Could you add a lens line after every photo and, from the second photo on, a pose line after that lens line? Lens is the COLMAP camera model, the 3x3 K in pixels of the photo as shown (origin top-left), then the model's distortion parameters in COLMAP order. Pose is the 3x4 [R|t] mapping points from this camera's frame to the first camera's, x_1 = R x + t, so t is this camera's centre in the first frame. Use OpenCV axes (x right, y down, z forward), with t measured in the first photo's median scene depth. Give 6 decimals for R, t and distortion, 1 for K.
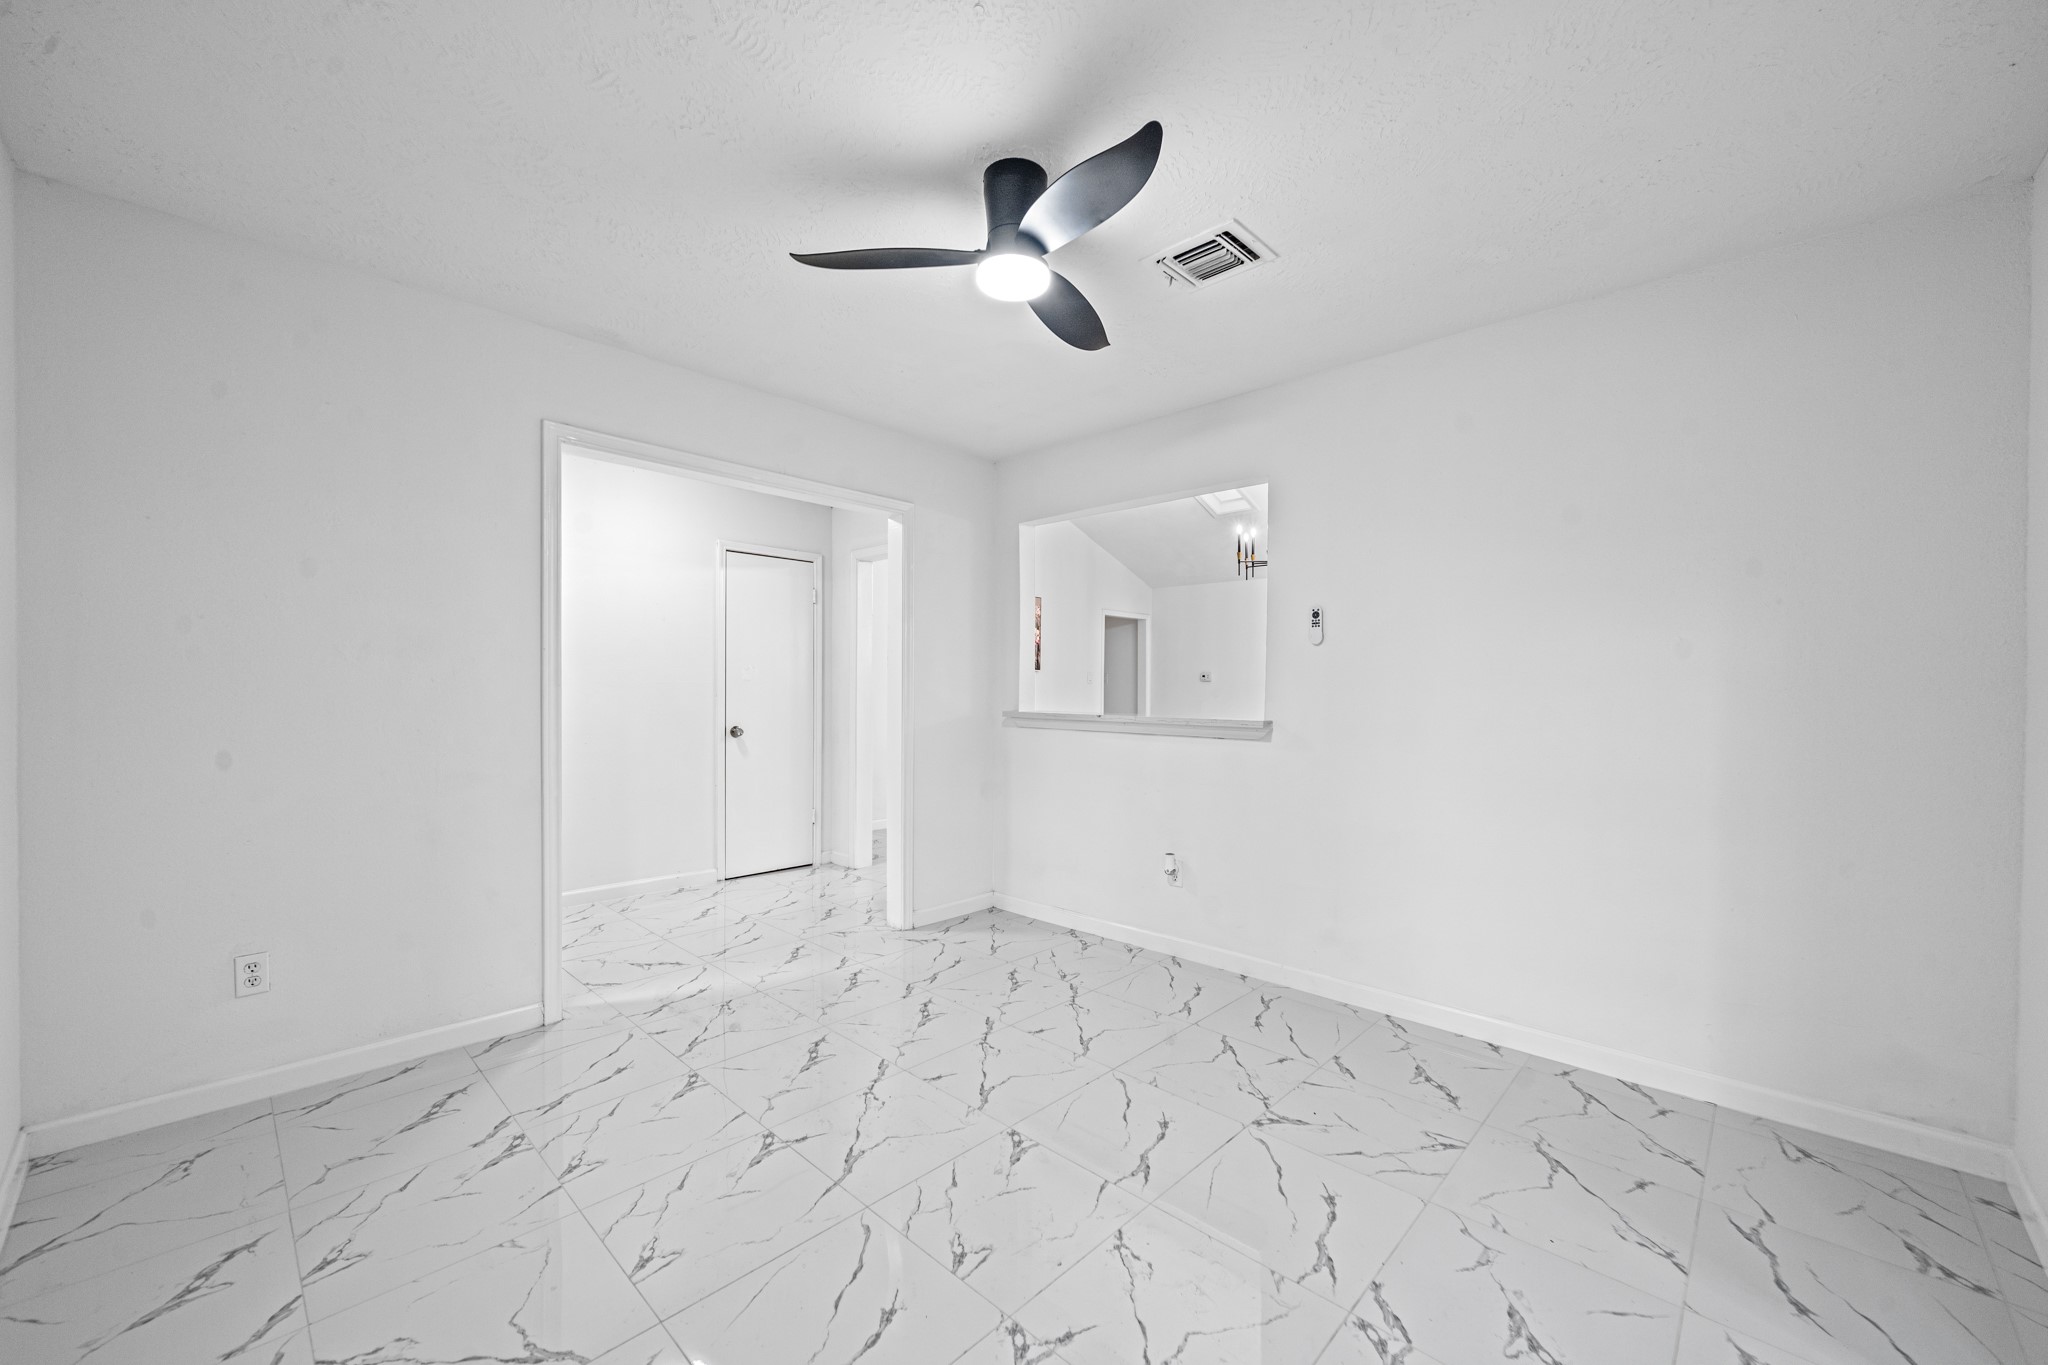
lens RADIAL K [[786.1, 0, 1021.5], [0, 786.1, 697.6], [0, 0, 1]] dist [-0.001542, -0.000309]
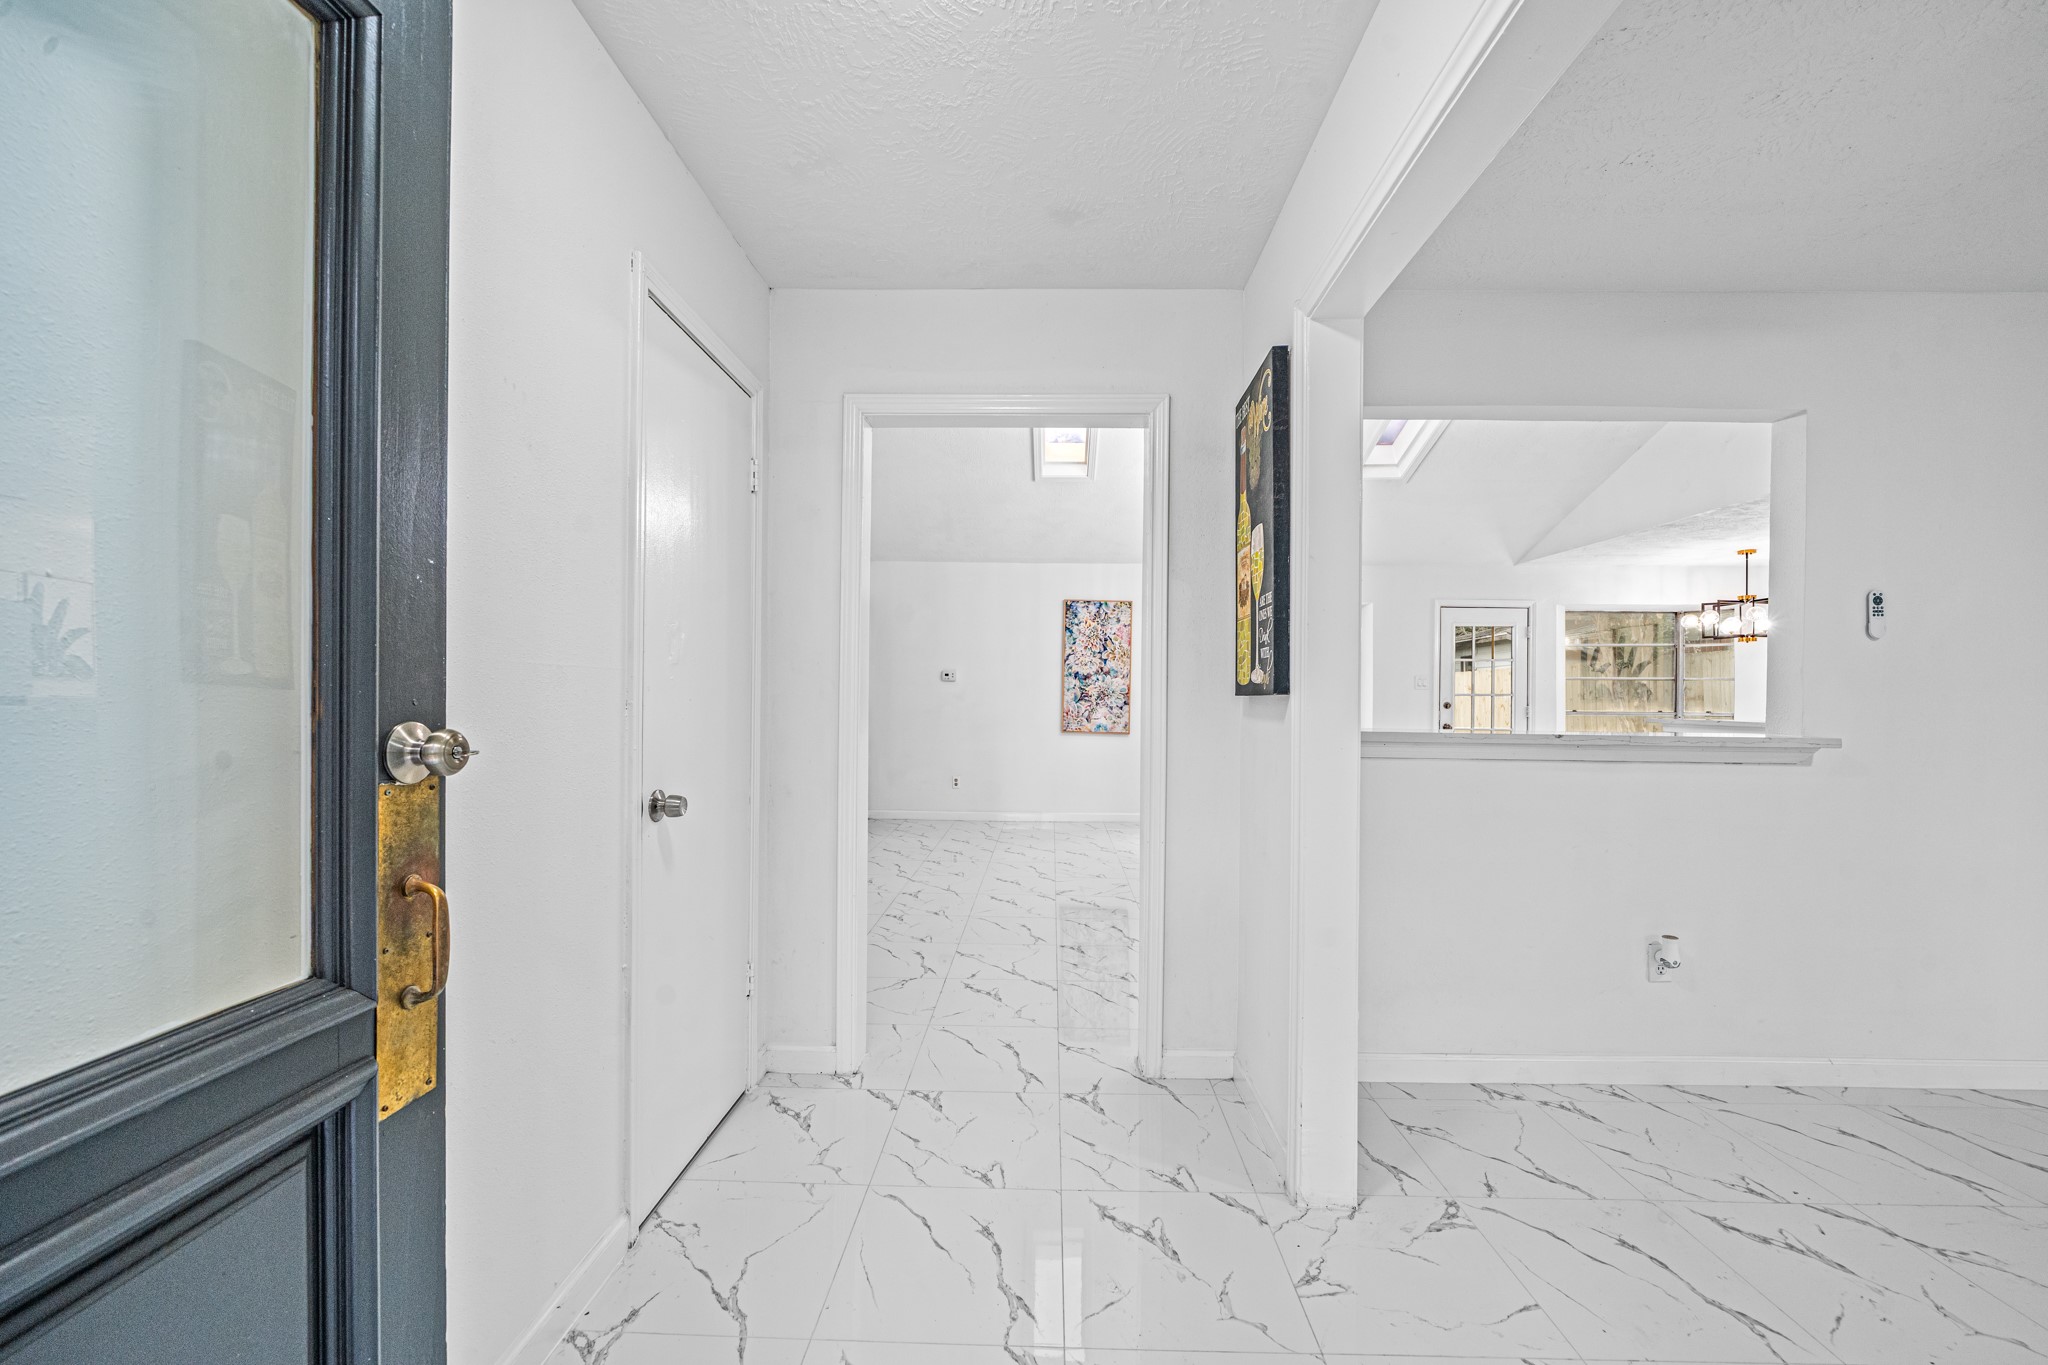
lens RADIAL K [[786.1, 0, 1021.5], [0, 786.1, 697.6], [0, 0, 1]] dist [-0.001542, -0.000309]
pose [[0.741869, -0.000140, 0.670545, -0.468657], [0.001027, 0.999999, -0.000926, -0.004954], [-0.670544, 0.001376, 0.741869, 0.600190]]
